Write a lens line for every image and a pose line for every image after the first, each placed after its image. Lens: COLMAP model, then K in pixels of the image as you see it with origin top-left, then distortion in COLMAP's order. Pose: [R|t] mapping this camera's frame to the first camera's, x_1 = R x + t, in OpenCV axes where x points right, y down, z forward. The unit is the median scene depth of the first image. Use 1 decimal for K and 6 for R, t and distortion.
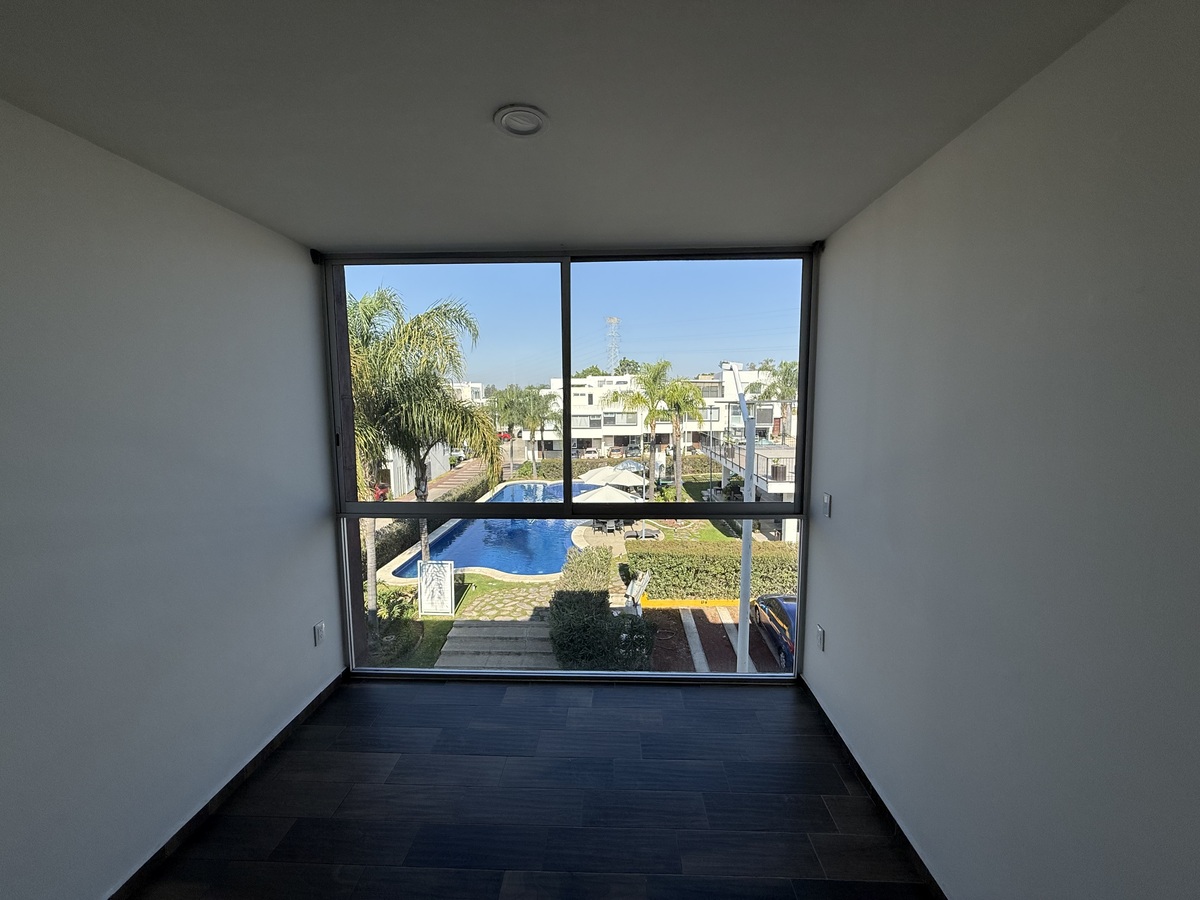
lens RADIAL K [[477.3, 0, 600.2], [0, 477.3, 451.1], [0, 0, 1]] dist [0.000234, -0.000868]
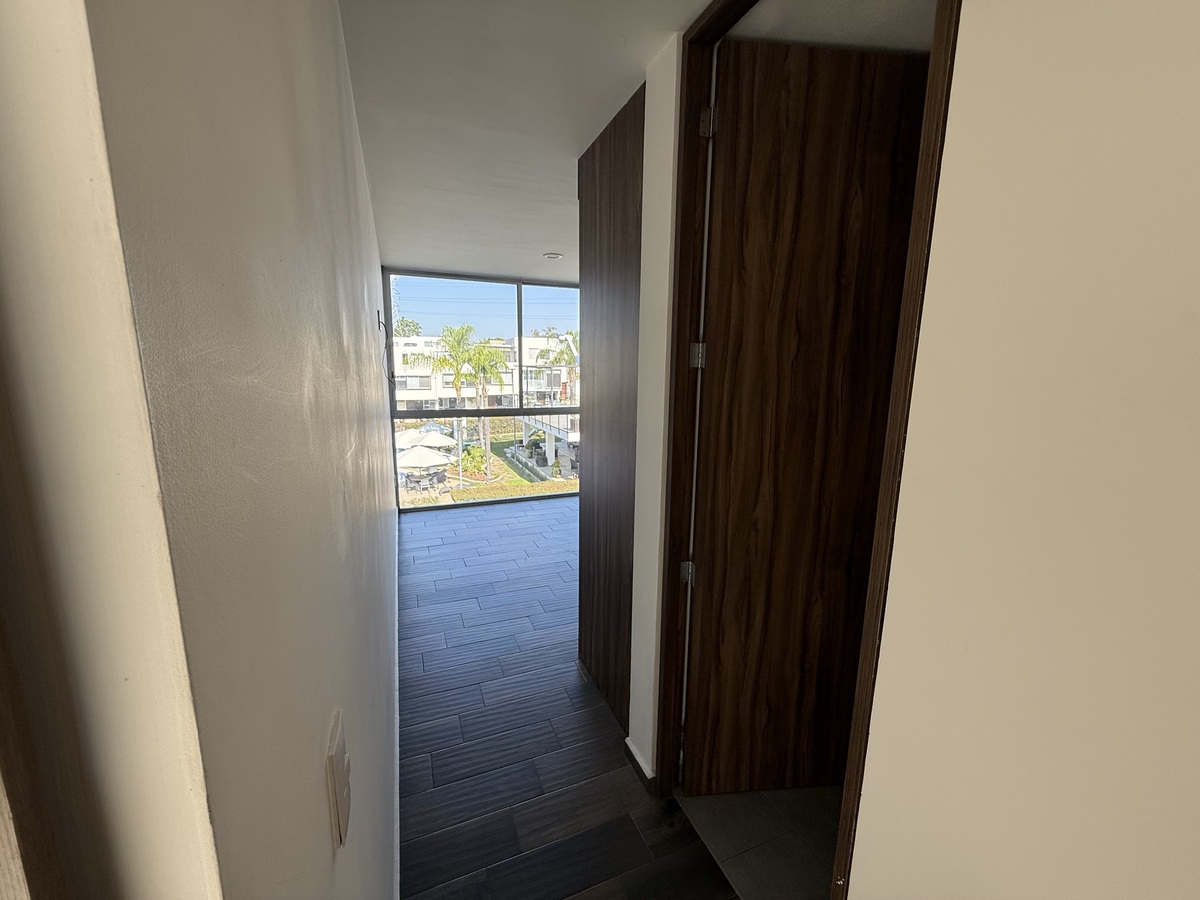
lens RADIAL K [[477.3, 0, 600.2], [0, 477.3, 451.1], [0, 0, 1]] dist [0.000234, -0.000868]
pose [[0.905702, -0.057971, 0.419933, -0.056462], [0.027916, 0.996611, 0.077371, 0.013072], [-0.422995, -0.058352, 0.904251, -0.086516]]
